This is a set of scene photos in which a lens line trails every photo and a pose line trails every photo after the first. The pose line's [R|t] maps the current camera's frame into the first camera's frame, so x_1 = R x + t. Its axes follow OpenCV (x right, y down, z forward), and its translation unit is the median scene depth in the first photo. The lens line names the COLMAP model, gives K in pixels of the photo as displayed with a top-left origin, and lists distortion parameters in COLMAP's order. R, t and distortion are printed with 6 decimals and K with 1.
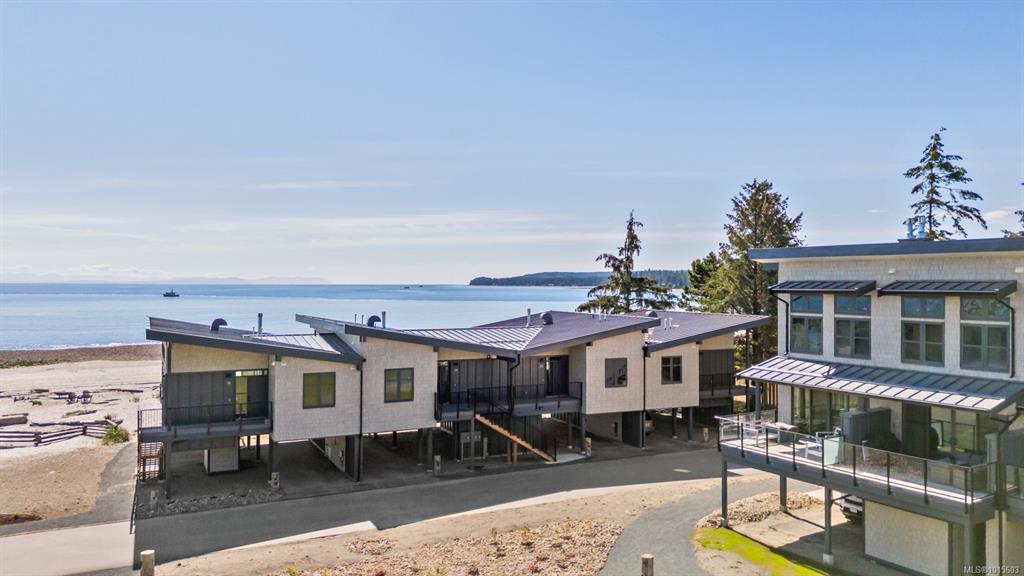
lens RADIAL K [[750.3, 0, 512.0], [0, 750.3, 288.0], [0, 0, 1]] dist [0.081854, -0.076495]
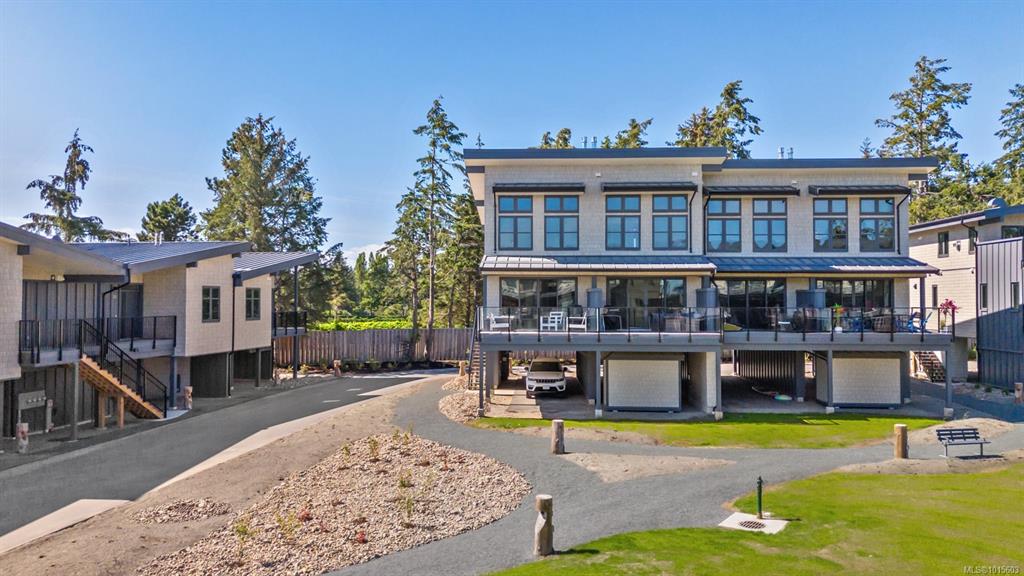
lens RADIAL K [[754.6, 0, 512.0], [0, 754.6, 288.0], [0, 0, 1]] dist [0.074756, -0.073042]
pose [[0.561213, 0.011724, 0.827588, -0.394710], [0.004585, 0.999840, -0.017274, 0.124247], [-0.827659, 0.013489, 0.561070, 0.314203]]
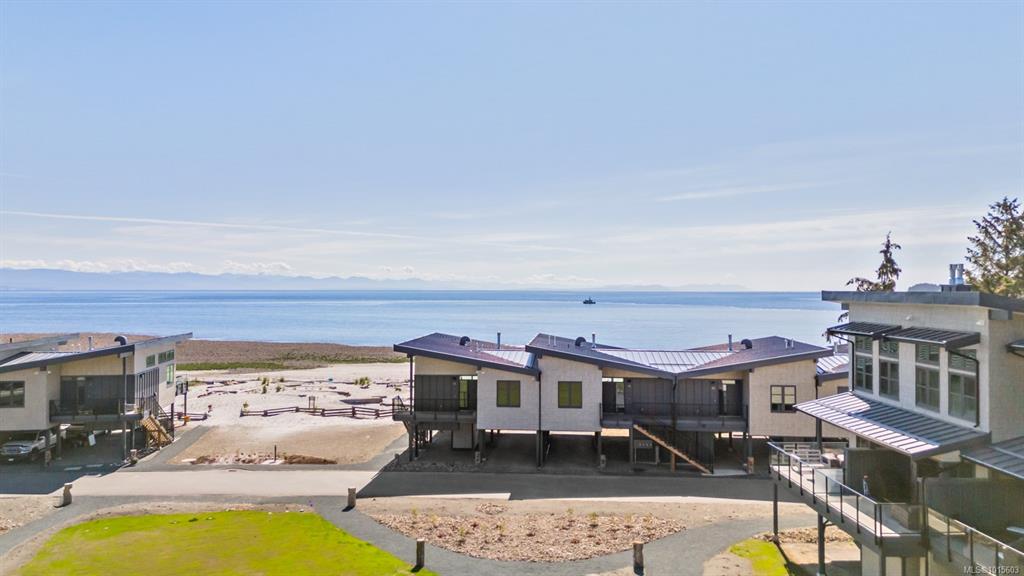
lens RADIAL K [[750.3, 0, 512.0], [0, 750.3, 288.0], [0, 0, 1]] dist [0.081854, -0.076495]
pose [[0.861789, -0.001587, -0.507264, 0.391459], [-0.003541, 0.999952, -0.009144, -0.035670], [0.507255, 0.009676, 0.861742, -0.123979]]
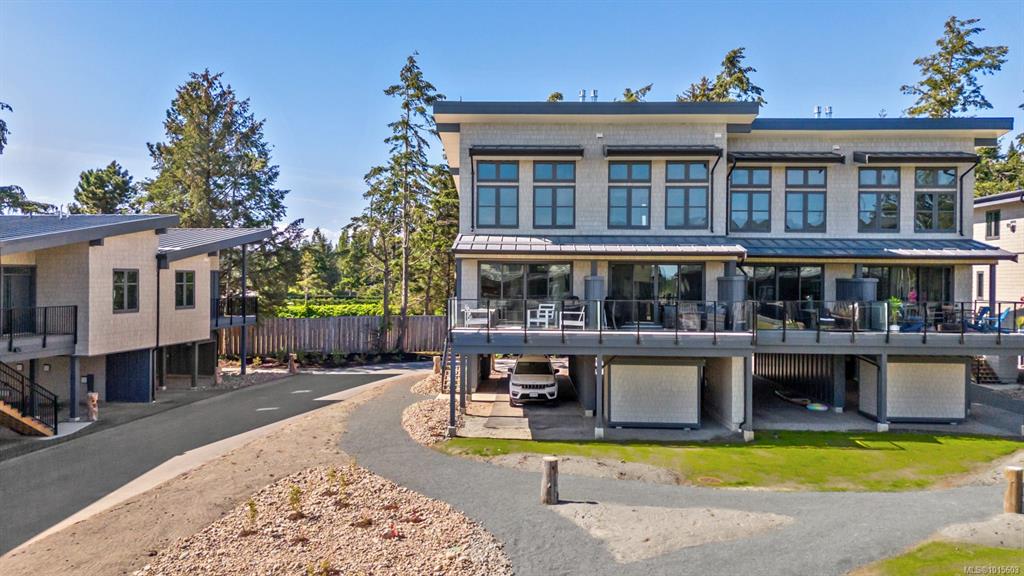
lens RADIAL K [[750.3, 0, 512.0], [0, 750.3, 288.0], [0, 0, 1]] dist [0.081854, -0.076495]
pose [[0.547041, -0.008353, 0.837064, -0.261320], [-0.001496, 0.999939, 0.010956, 0.114686], [-0.837104, -0.007245, 0.546995, 0.397602]]
